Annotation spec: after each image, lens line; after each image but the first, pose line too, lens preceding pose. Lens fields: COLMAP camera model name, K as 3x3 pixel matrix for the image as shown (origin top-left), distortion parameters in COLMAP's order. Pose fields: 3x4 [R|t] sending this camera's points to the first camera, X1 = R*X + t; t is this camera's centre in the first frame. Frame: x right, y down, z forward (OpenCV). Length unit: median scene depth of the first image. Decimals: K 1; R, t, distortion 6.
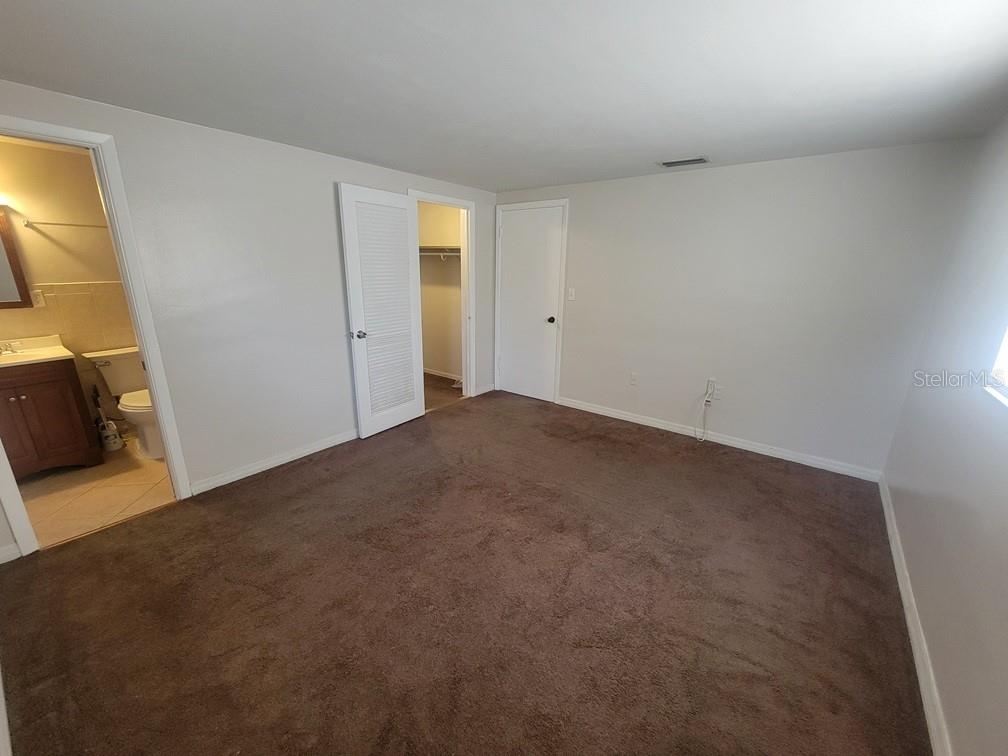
lens RADIAL K [[410.4, 0, 499.2], [0, 410.4, 385.5], [0, 0, 1]] dist [0.001415, 0.000562]
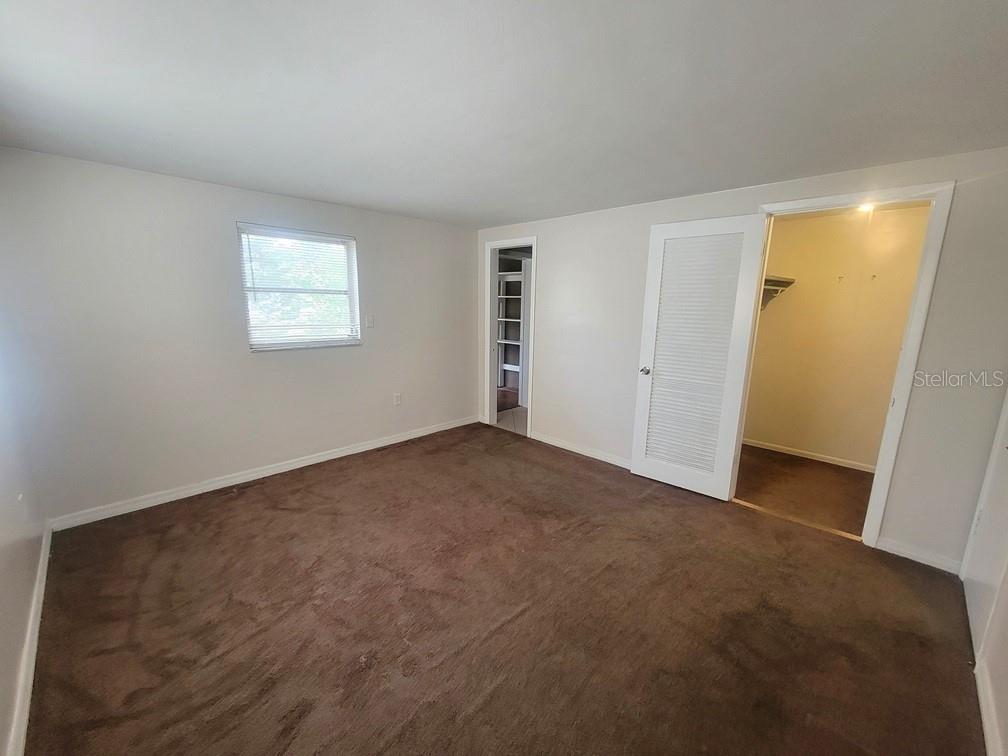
lens RADIAL K [[410.4, 0, 499.2], [0, 410.4, 385.5], [0, 0, 1]] dist [0.001415, 0.000562]
pose [[-0.122279, 0.185221, -0.975059, 0.656805], [-0.294680, 0.931355, 0.213874, -0.190854], [0.947740, 0.313483, -0.059305, 0.709488]]
